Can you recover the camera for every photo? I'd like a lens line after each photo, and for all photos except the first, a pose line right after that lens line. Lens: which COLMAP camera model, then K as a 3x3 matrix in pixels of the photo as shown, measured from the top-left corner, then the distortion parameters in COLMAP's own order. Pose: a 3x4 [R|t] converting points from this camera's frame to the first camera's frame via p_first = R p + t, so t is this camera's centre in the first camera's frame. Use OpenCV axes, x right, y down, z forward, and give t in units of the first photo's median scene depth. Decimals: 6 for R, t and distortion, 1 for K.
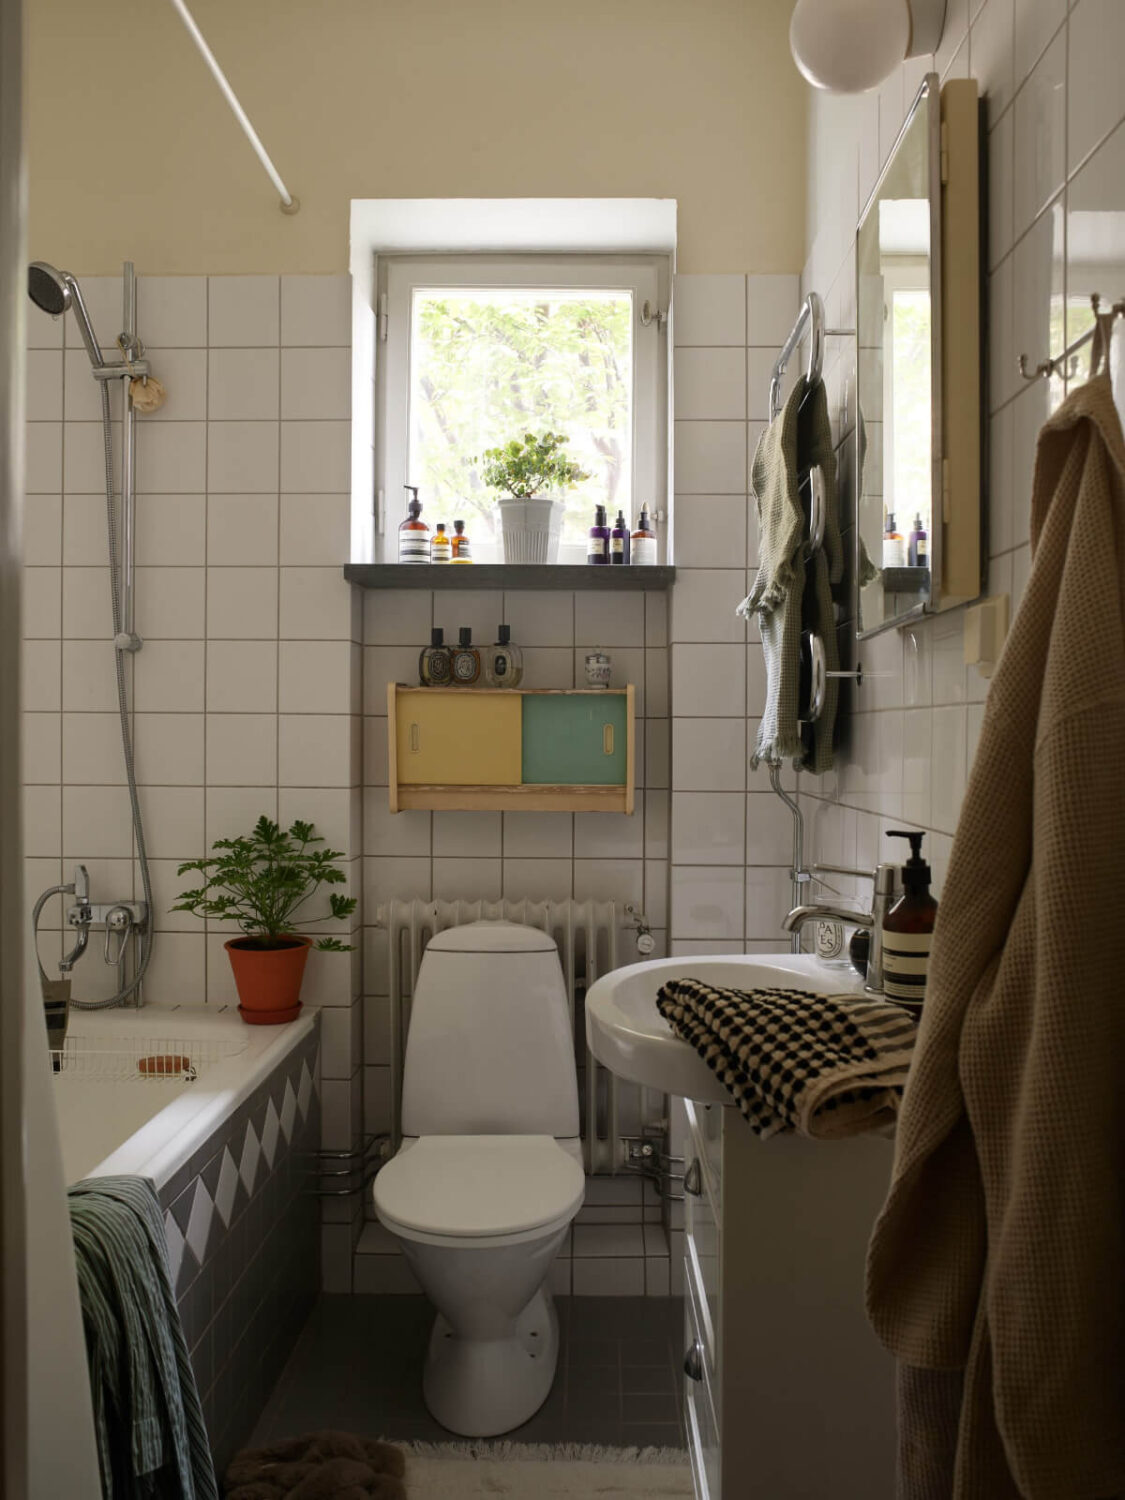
lens RADIAL K [[1300.8, 0, 562.5], [0, 1300.8, 750.0], [0, 0, 1]] dist [-0.082047, 0.076062]
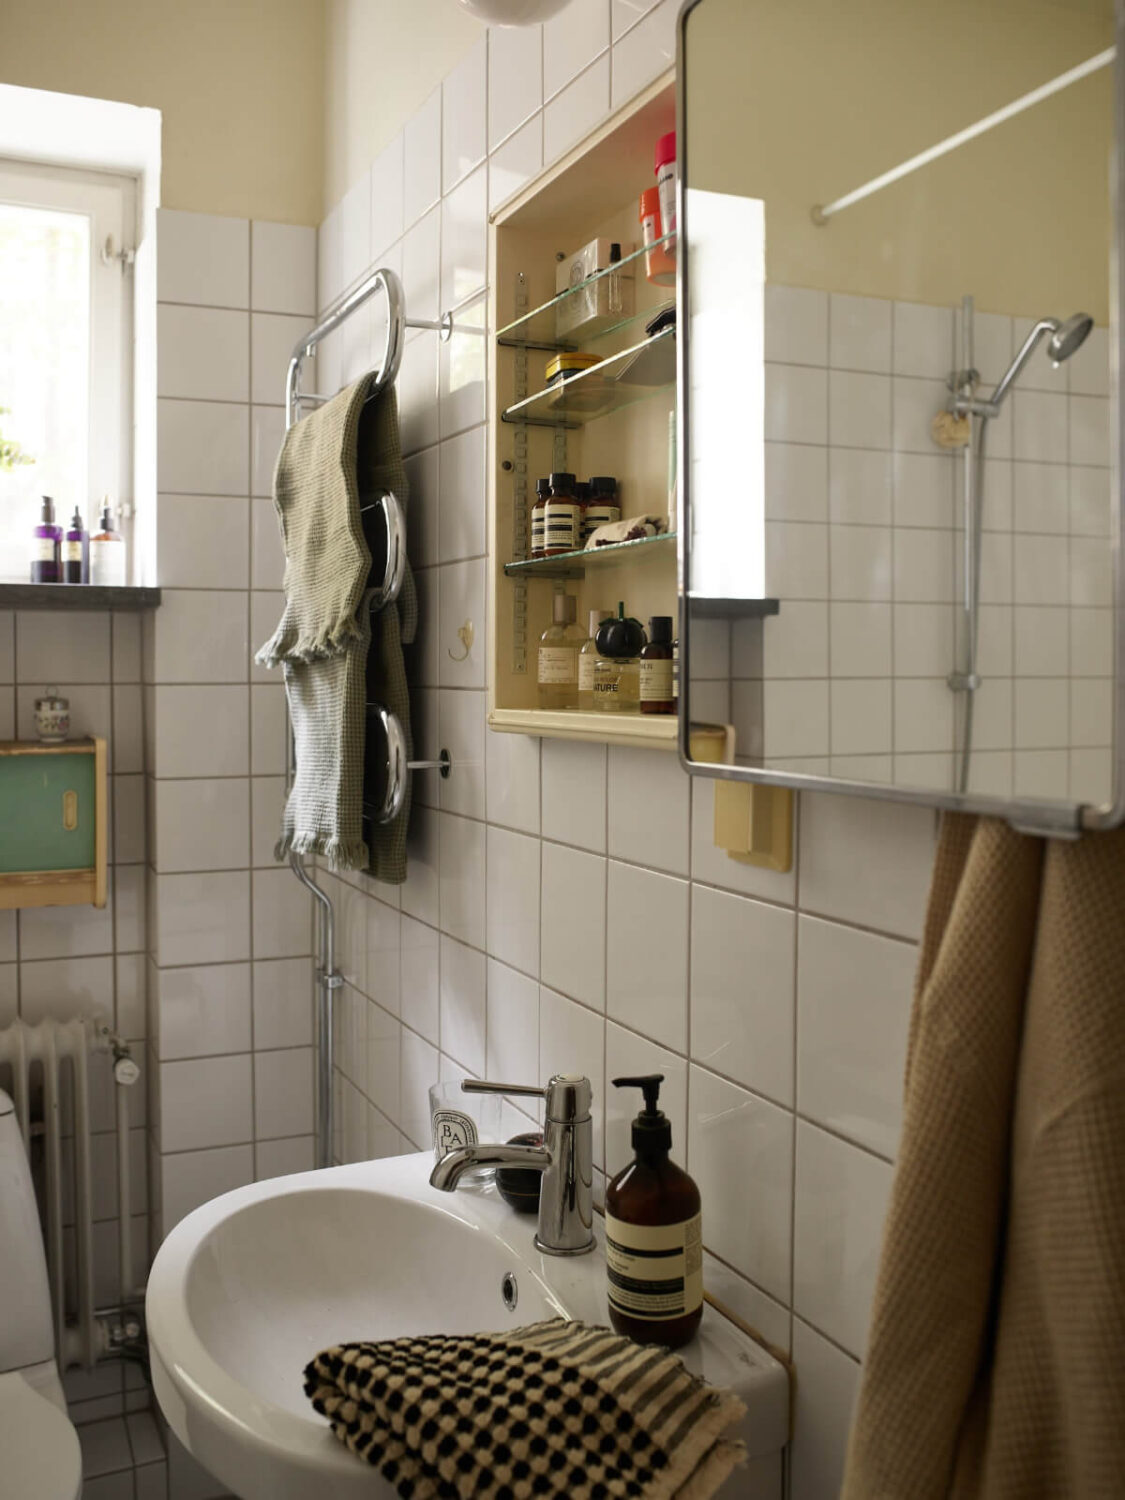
lens RADIAL K [[1385.9, 0, 560.5], [0, 1385.9, 706.8], [0, 0, 1]] dist [-0.089326, 0.082904]
pose [[0.905339, -0.015804, 0.424394, -0.044760], [0.014942, 0.999874, 0.005359, -0.069582], [-0.424426, 0.001489, 0.905462, 0.154344]]
